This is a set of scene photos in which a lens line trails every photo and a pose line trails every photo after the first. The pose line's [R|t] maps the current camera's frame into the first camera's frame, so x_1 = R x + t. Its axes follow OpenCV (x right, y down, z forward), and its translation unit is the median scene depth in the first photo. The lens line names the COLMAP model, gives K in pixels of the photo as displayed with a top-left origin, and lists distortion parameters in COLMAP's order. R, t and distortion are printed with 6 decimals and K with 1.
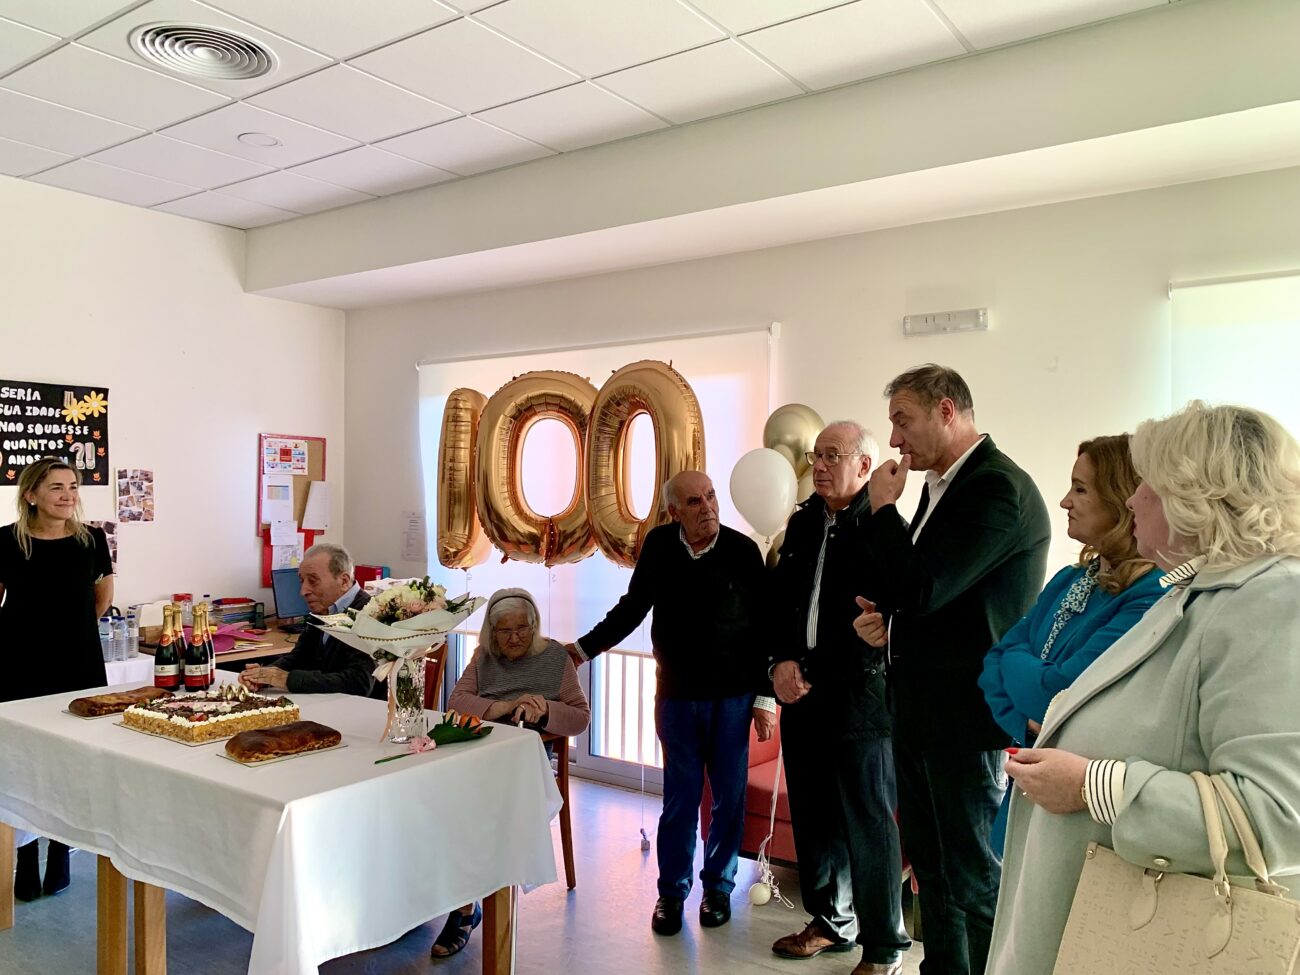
lens RADIAL K [[1015.6, 0, 651.4], [0, 1015.6, 481.7], [0, 0, 1]] dist [0.013282, 0.009379]
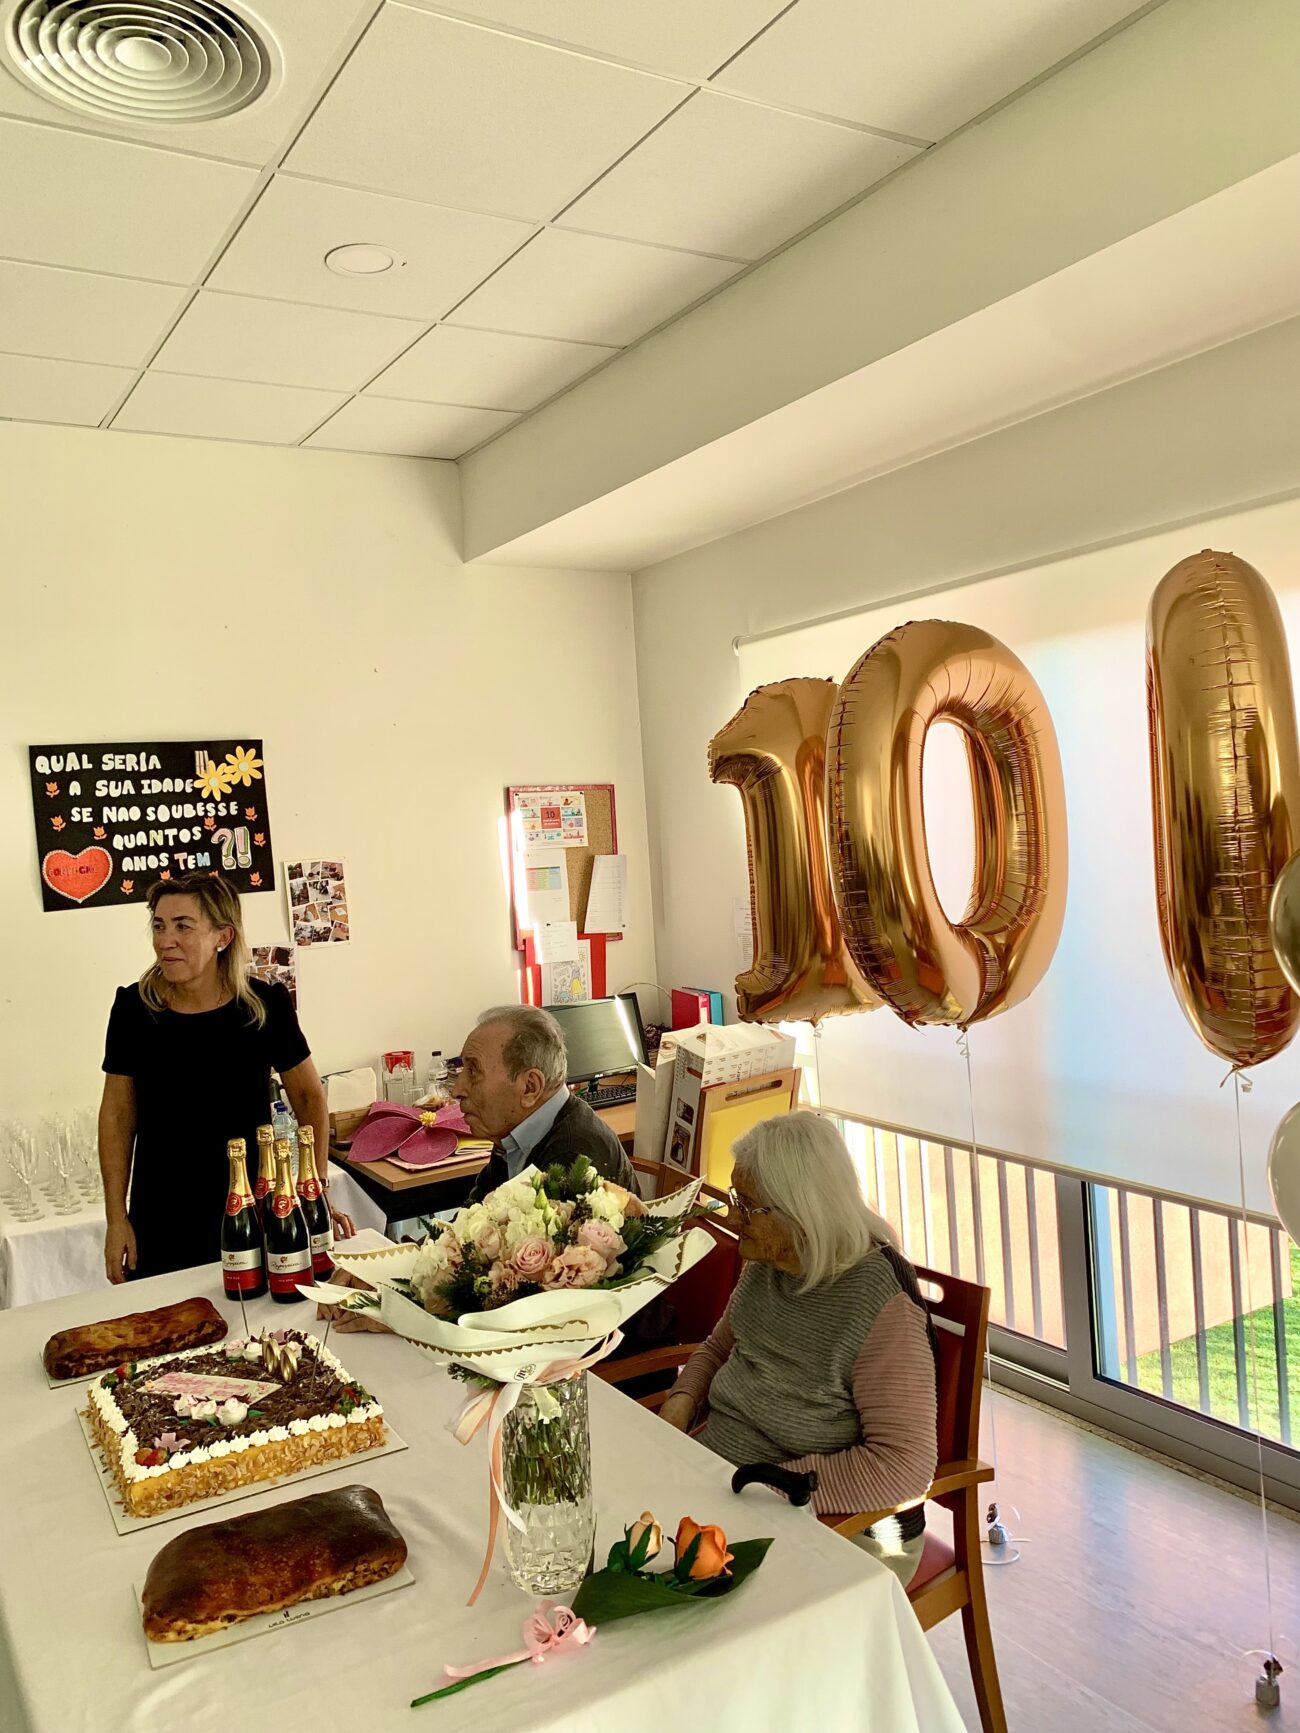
lens RADIAL K [[1353.9, 0, 647.0], [0, 1353.9, 862.8], [0, 0, 1]] dist [0.013282, 0.009379]
pose [[0.923521, -0.054203, -0.379699, 0.008960], [0.071375, 0.996959, 0.031285, -0.024911], [0.376849, -0.055993, 0.924581, 0.315011]]
